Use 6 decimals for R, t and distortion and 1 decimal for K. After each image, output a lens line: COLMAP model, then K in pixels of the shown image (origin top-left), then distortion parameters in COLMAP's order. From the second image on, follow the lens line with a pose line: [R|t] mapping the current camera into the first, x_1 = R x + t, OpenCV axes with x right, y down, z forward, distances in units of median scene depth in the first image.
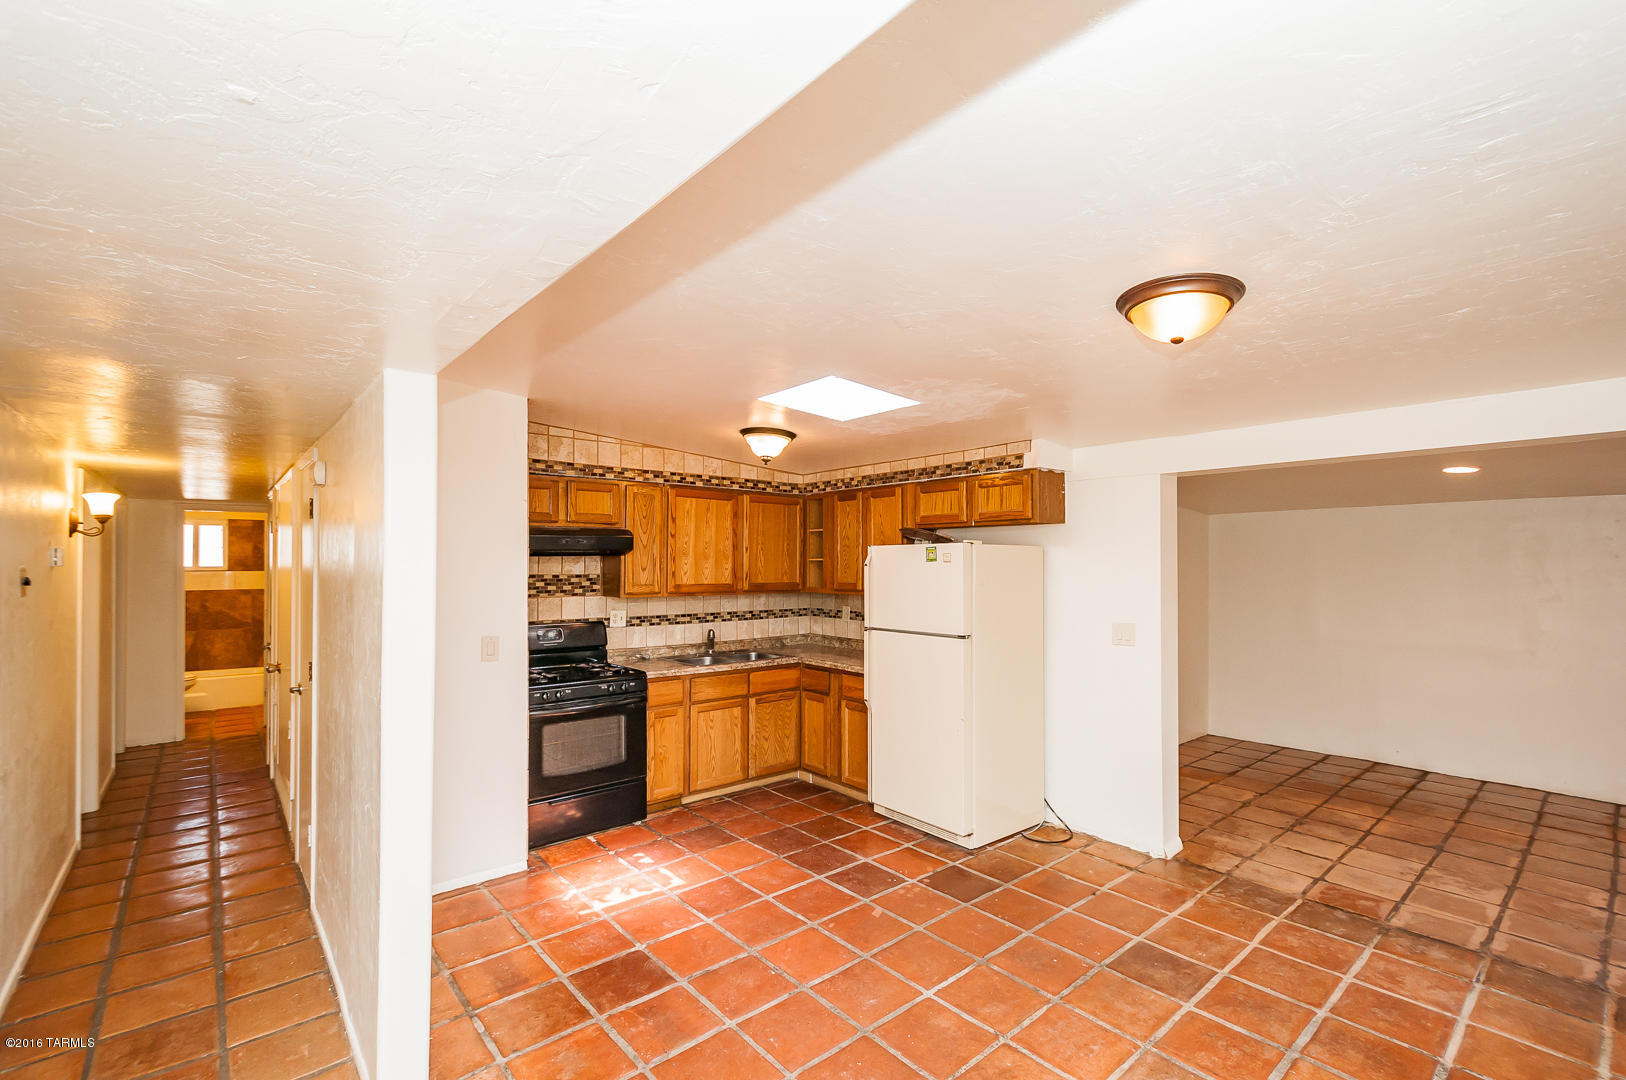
lens RADIAL K [[761.4, 0, 825.4], [0, 761.4, 564.1], [0, 0, 1]] dist [0.004253, -0.000302]
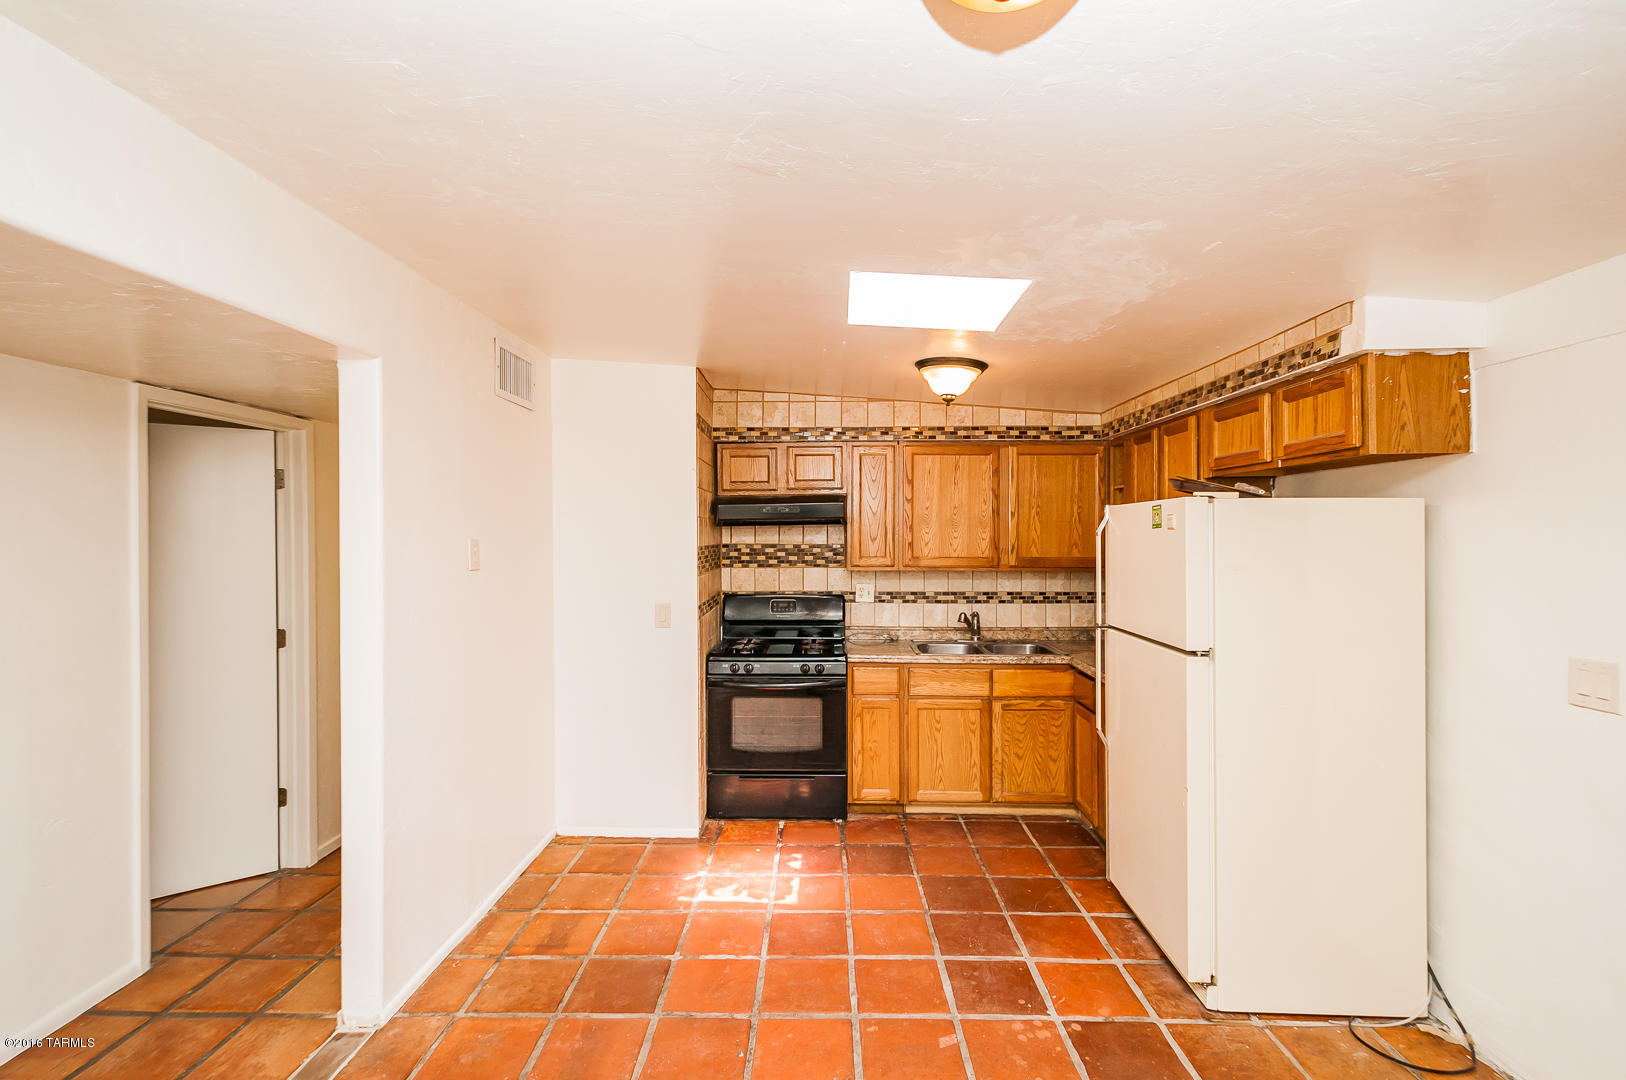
lens RADIAL K [[761.4, 0, 803.0], [0, 761.4, 541.8], [0, 0, 1]] dist [0.004253, -0.000302]
pose [[0.722845, 0.006176, -0.690983, 0.330660], [0.000435, 0.999956, 0.009392, 0.001471], [0.691010, -0.007090, 0.722810, 0.310045]]
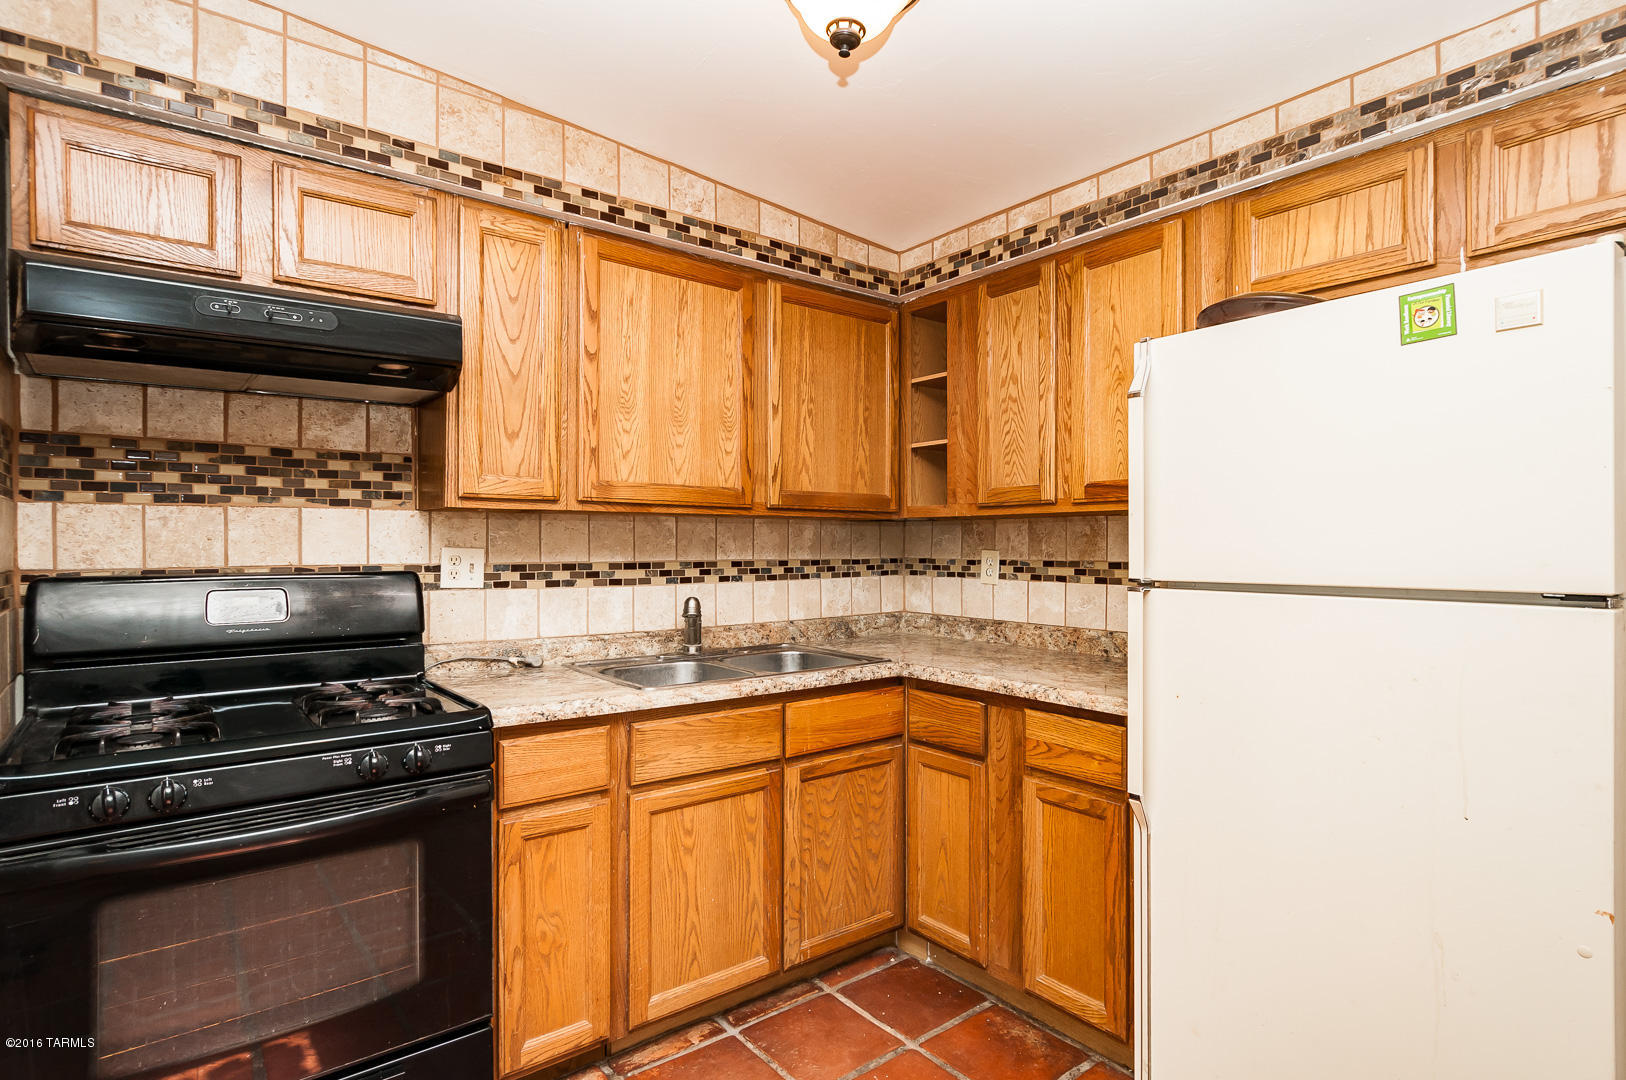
lens RADIAL K [[824.3, 0, 799.2], [0, 824.3, 552.1], [0, 0, 1]] dist [-0.001329, -0.001119]
pose [[0.998385, -0.003303, -0.056710, -0.073126], [0.003326, 0.999994, 0.000309, 0.068702], [0.056708, -0.000497, 0.998391, 0.616489]]
